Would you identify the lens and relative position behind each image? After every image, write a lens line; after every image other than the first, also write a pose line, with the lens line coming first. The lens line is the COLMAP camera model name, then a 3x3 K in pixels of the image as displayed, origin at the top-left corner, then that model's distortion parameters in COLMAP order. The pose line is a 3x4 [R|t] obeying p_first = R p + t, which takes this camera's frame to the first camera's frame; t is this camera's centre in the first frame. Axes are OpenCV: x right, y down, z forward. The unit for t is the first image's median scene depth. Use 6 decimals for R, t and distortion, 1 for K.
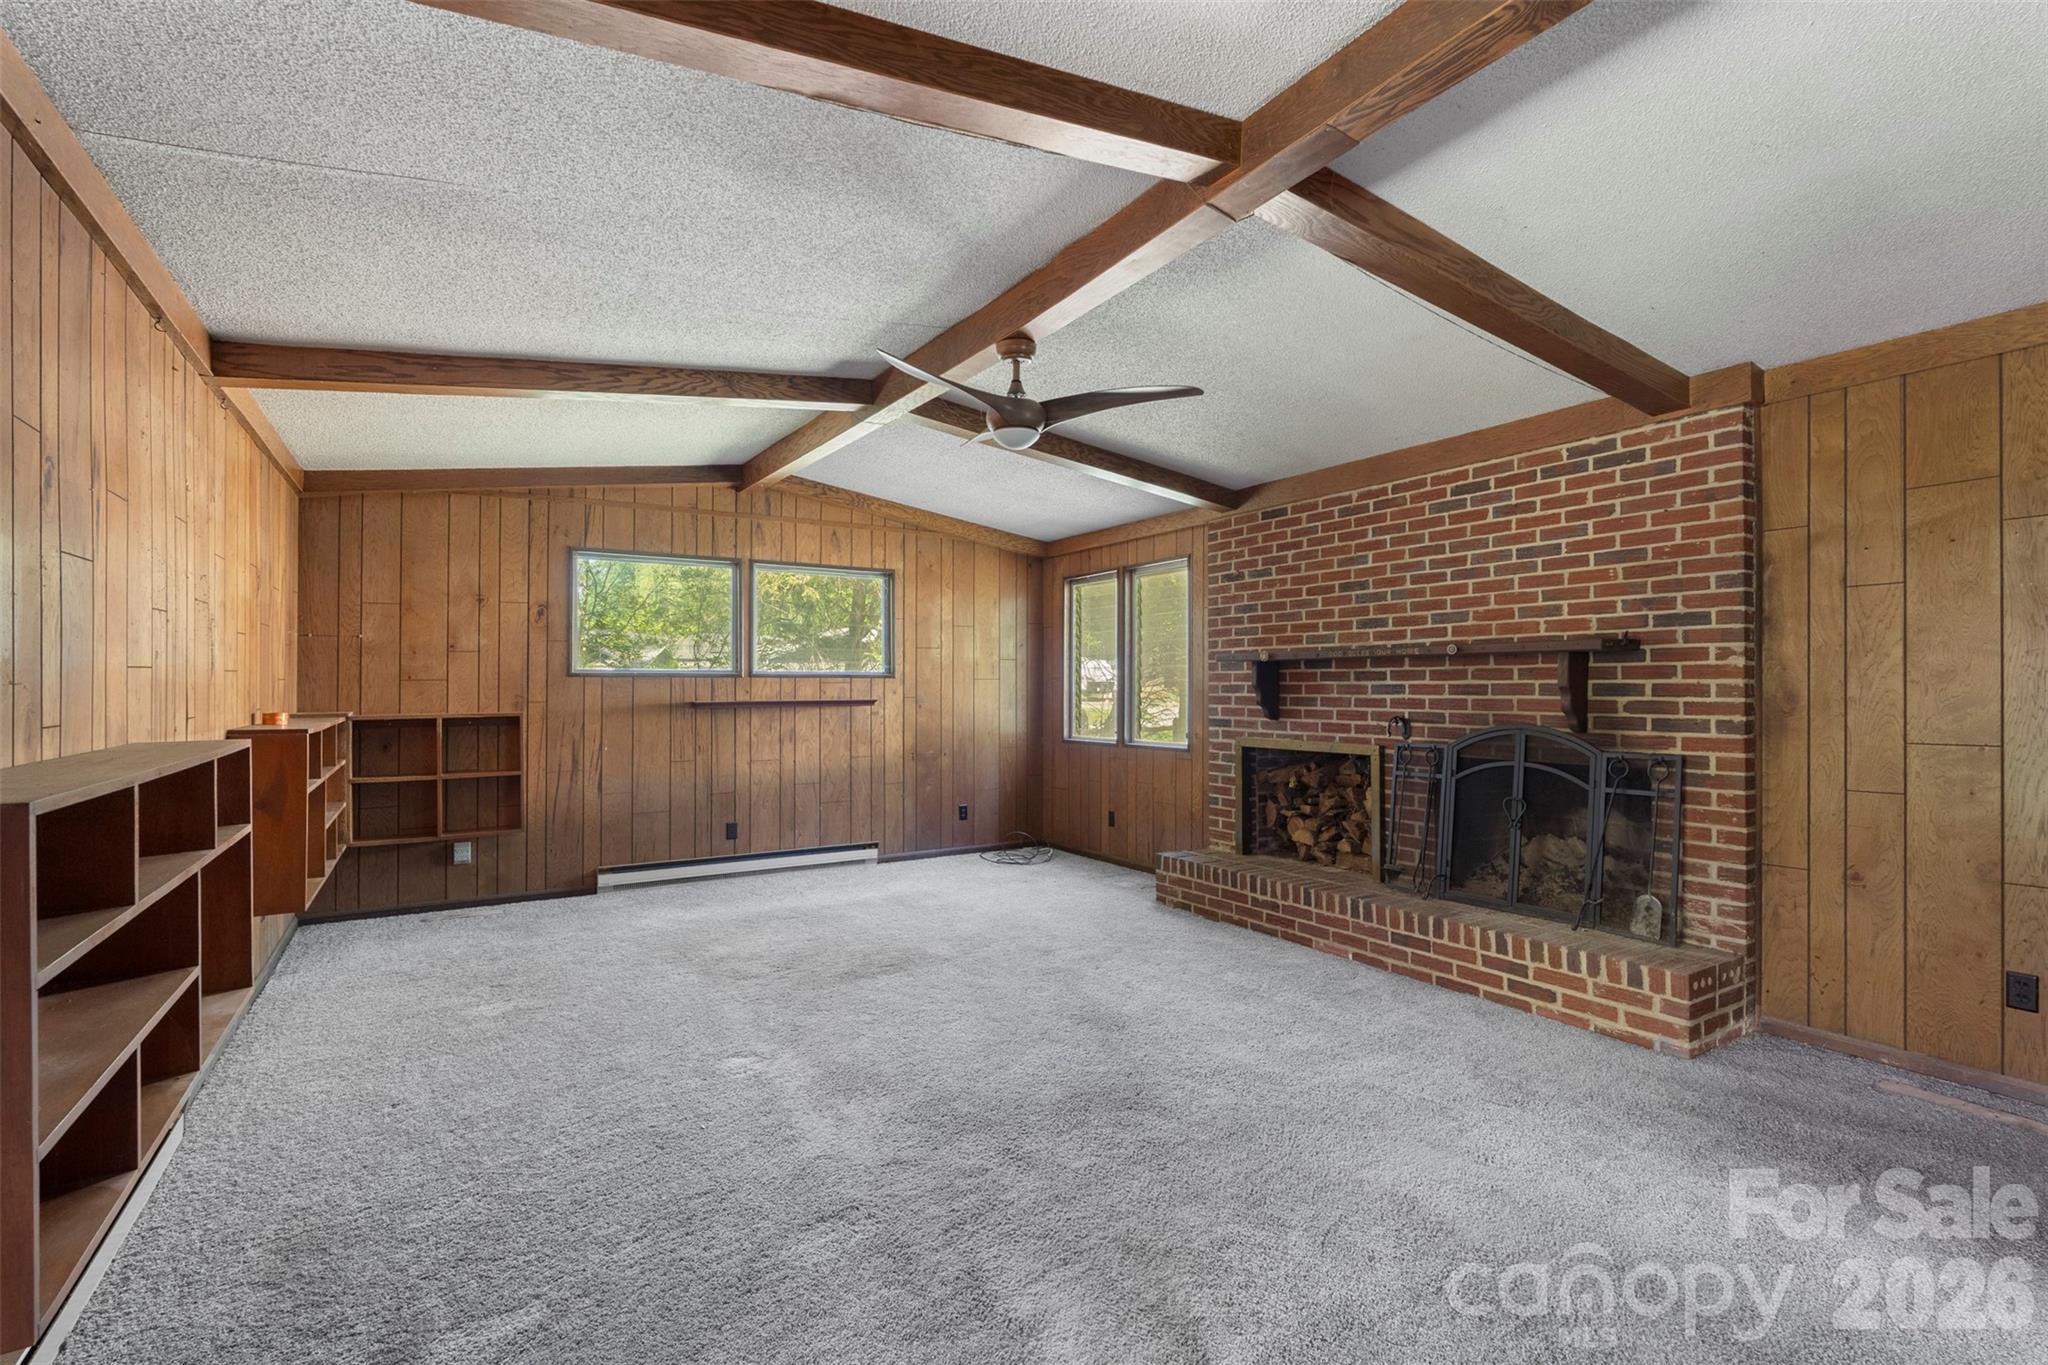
lens RADIAL K [[915.3, 0, 1037.0], [0, 915.3, 680.4], [0, 0, 1]] dist [-0.005752, -0.002803]
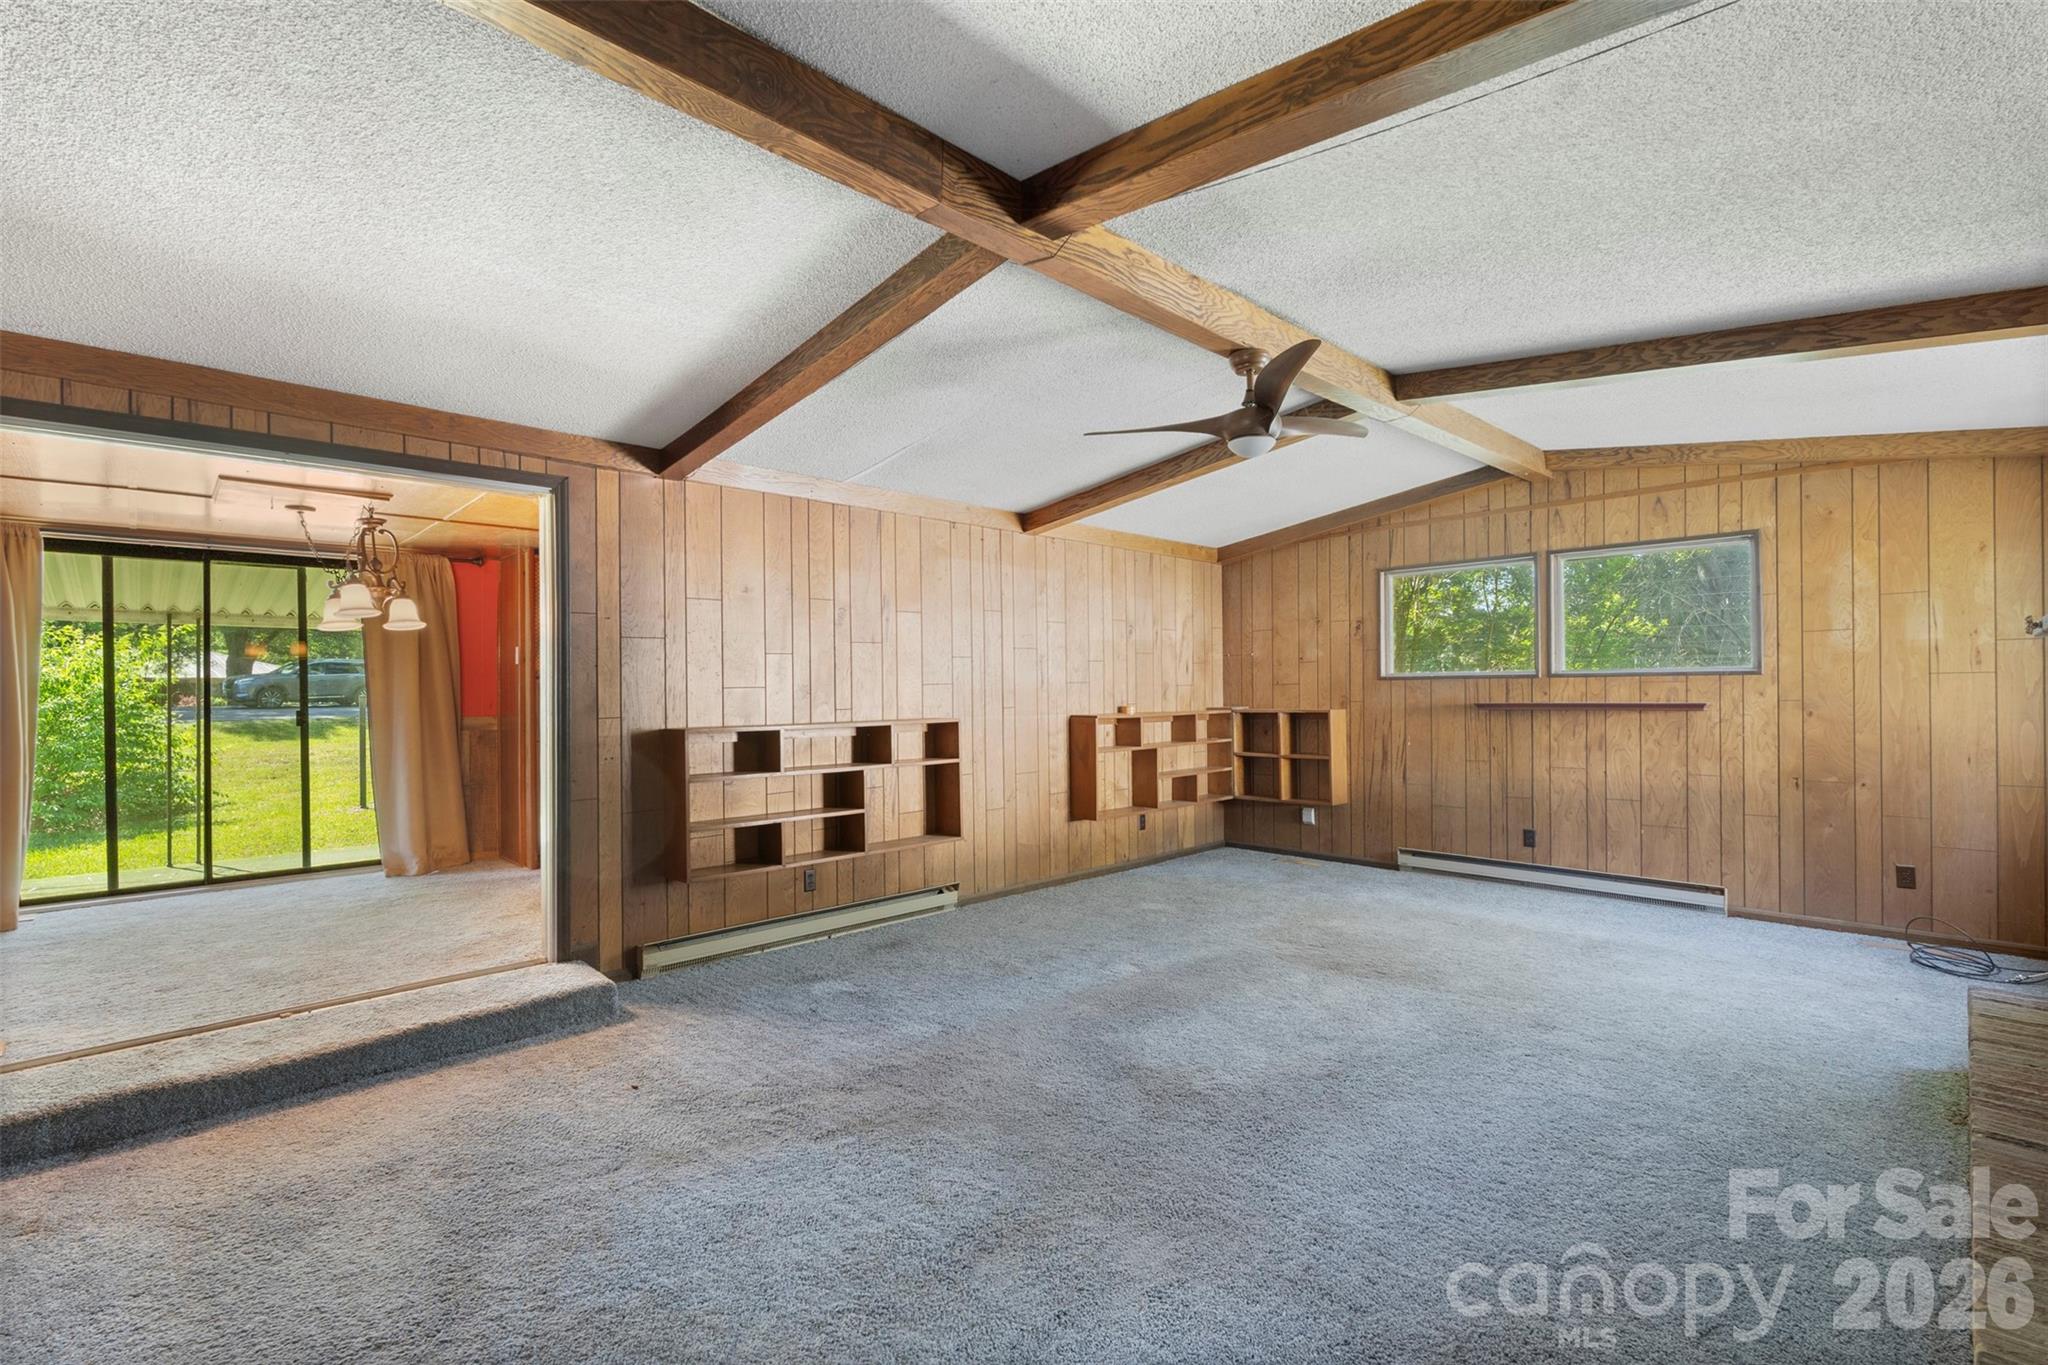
lens RADIAL K [[915.3, 0, 1034.1], [0, 915.3, 693.3], [0, 0, 1]] dist [-0.005752, -0.002803]
pose [[0.210801, 0.002828, -0.977525, 0.592866], [0.015102, 0.999867, 0.006149, -0.001304], [0.977412, -0.016059, 0.210730, 0.354024]]
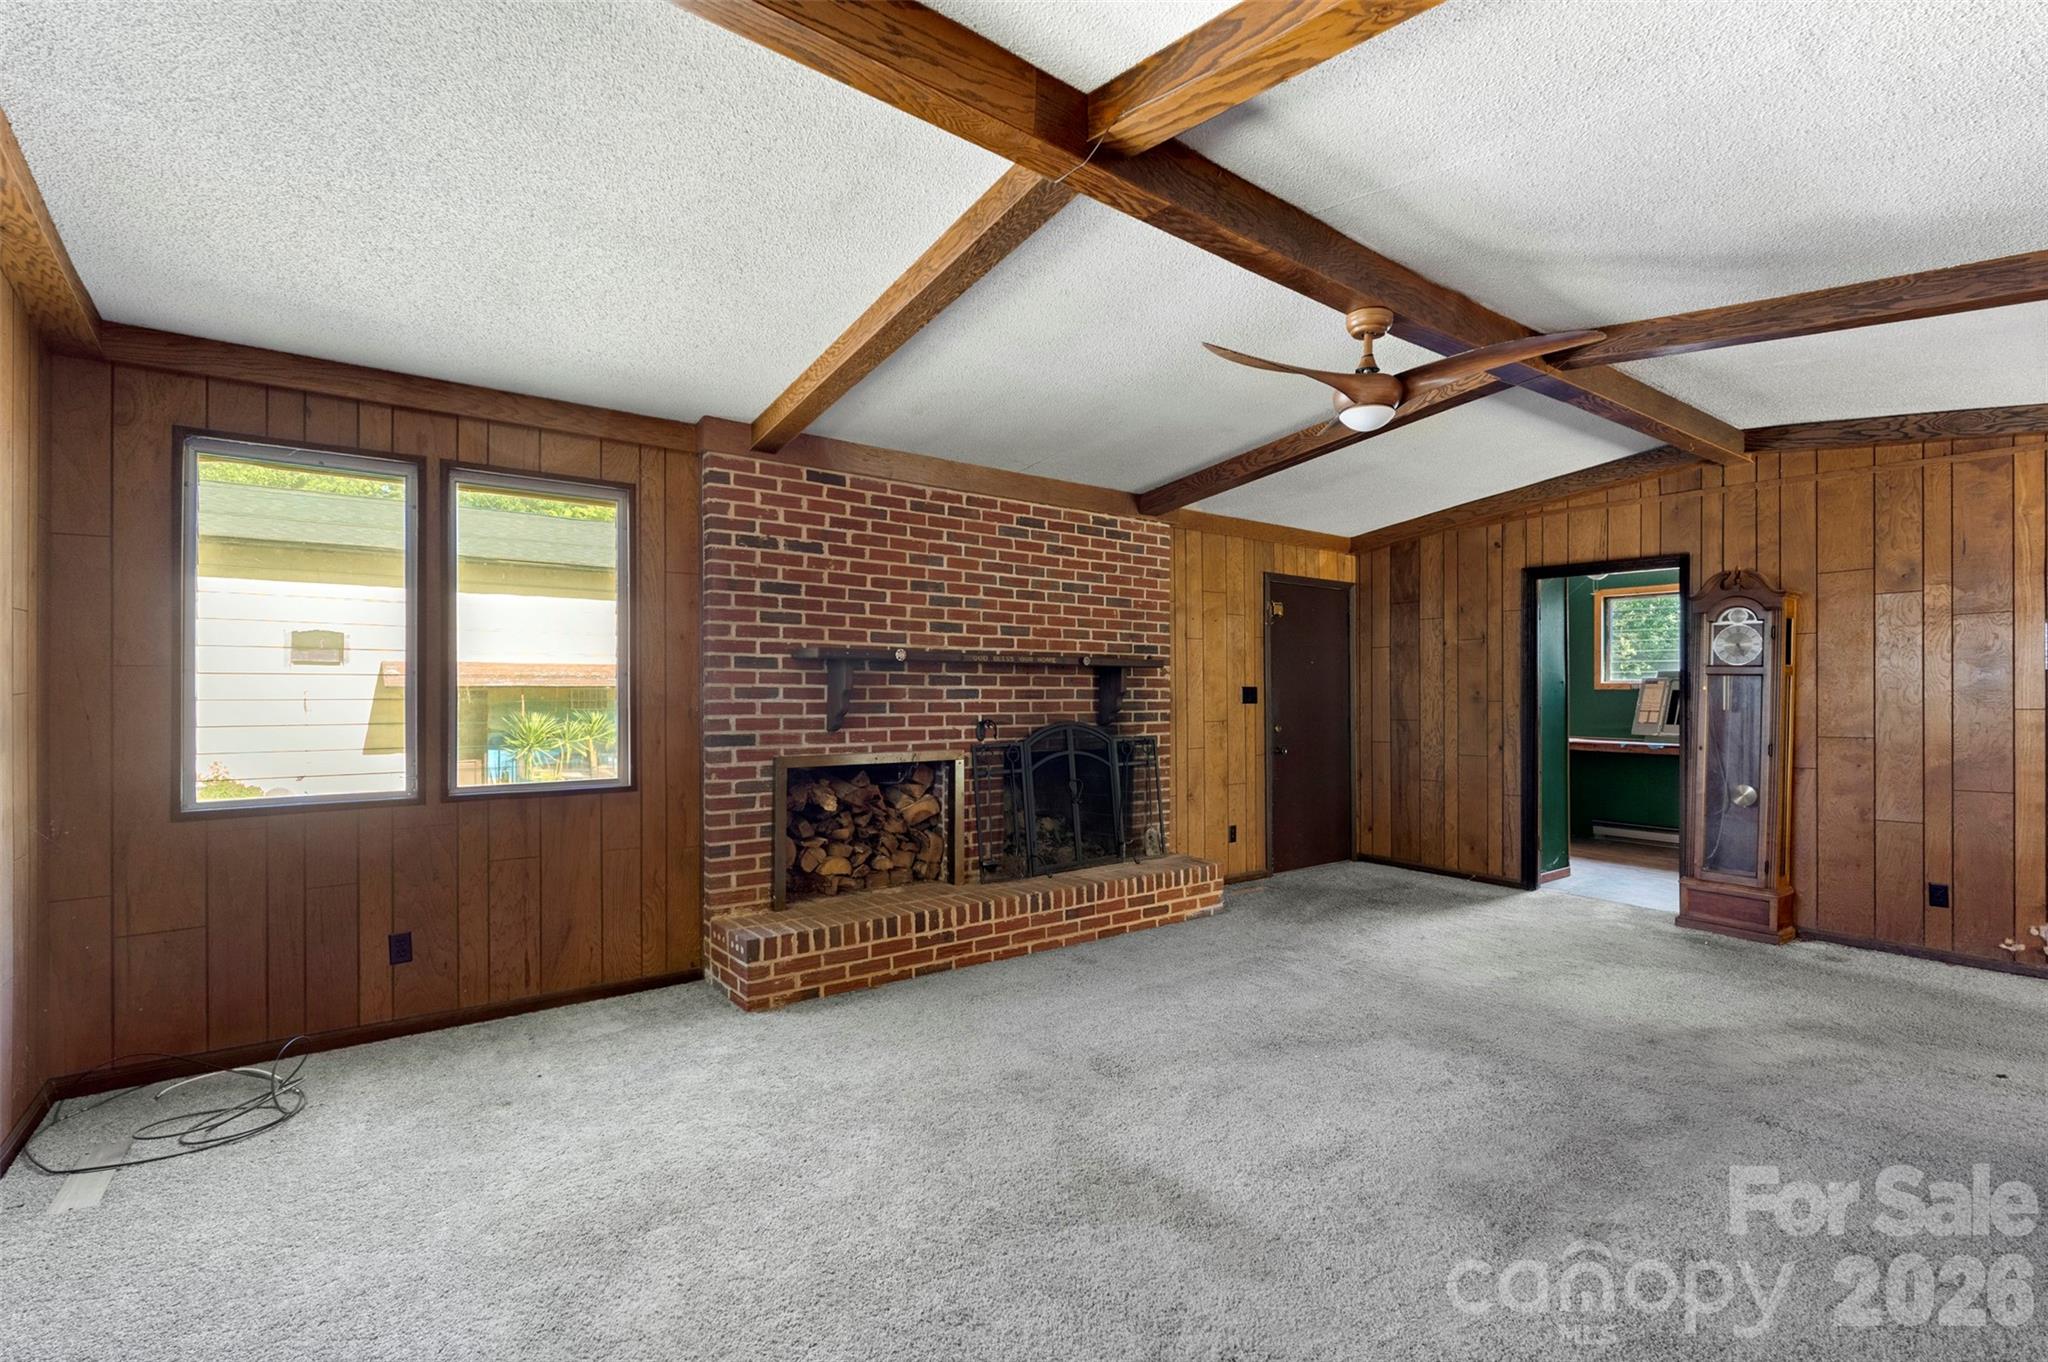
lens RADIAL K [[915.3, 0, 1030.3], [0, 915.3, 690.8], [0, 0, 1]] dist [-0.005752, -0.002803]
pose [[-0.064012, 0.000862, 0.997949, -0.587638], [-0.012712, 0.999918, -0.001679, 0.006507], [-0.997868, -0.012793, -0.063995, 0.901213]]
